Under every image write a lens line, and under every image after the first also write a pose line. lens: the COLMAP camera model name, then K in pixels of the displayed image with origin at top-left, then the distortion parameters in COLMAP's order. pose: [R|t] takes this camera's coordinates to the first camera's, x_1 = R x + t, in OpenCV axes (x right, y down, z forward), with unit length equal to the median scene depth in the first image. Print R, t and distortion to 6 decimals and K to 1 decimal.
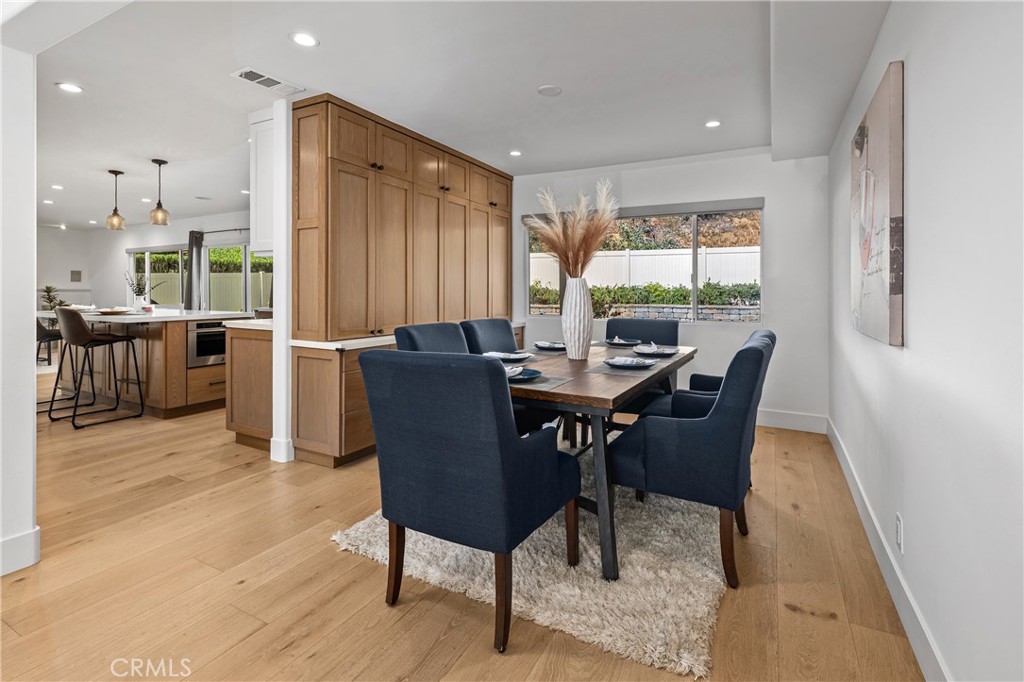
lens RADIAL K [[474.8, 0, 516.9], [0, 474.8, 294.2], [0, 0, 1]] dist [-0.000706, -0.000292]
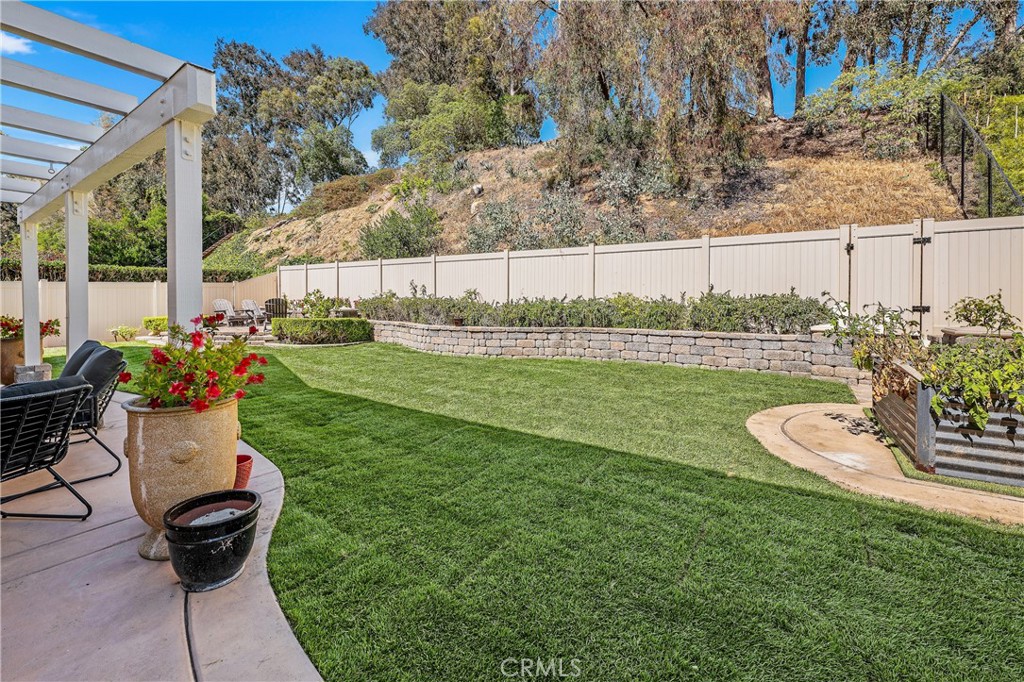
lens RADIAL K [[435.5, 0, 512.4], [0, 435.5, 294.0], [0, 0, 1]] dist [-0.000070, 0.000022]
pose [[0.992934, -0.004963, -0.118568, 0.228883], [0.003735, 0.999937, -0.010578, -0.018751], [0.118613, 0.010060, 0.992890, 0.436884]]
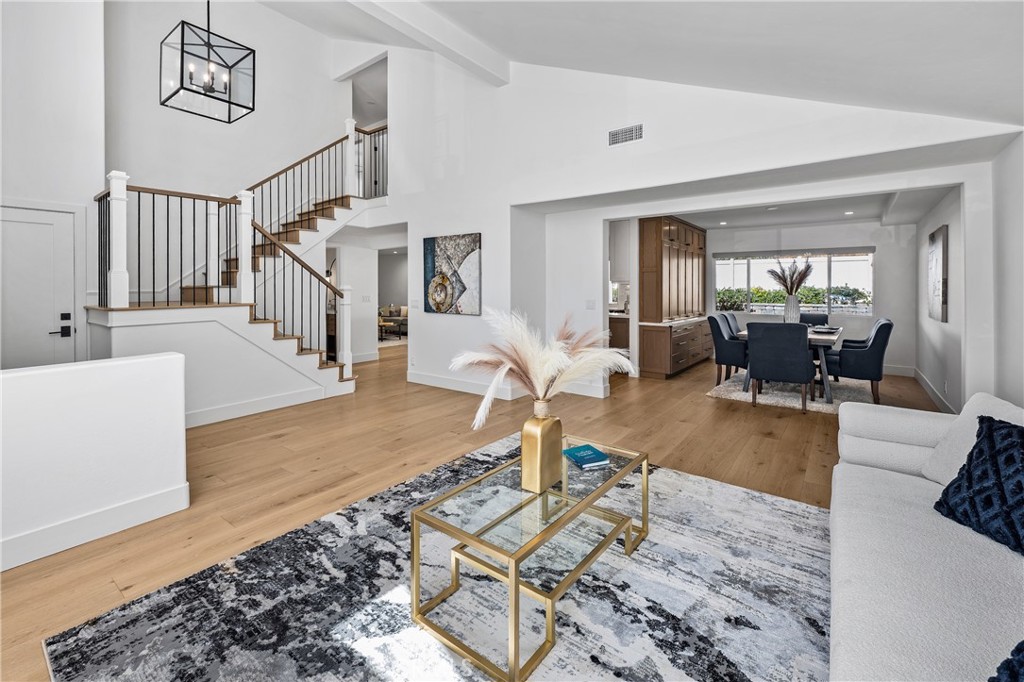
lens RADIAL K [[435.5, 0, 512.4], [0, 435.5, 294.0], [0, 0, 1]] dist [-0.000070, 0.000022]
pose [[0.987411, -0.001890, -0.158161, -0.185817], [0.002743, 0.999983, 0.005179, -0.011805], [0.158149, -0.005548, 0.987400, -0.274438]]
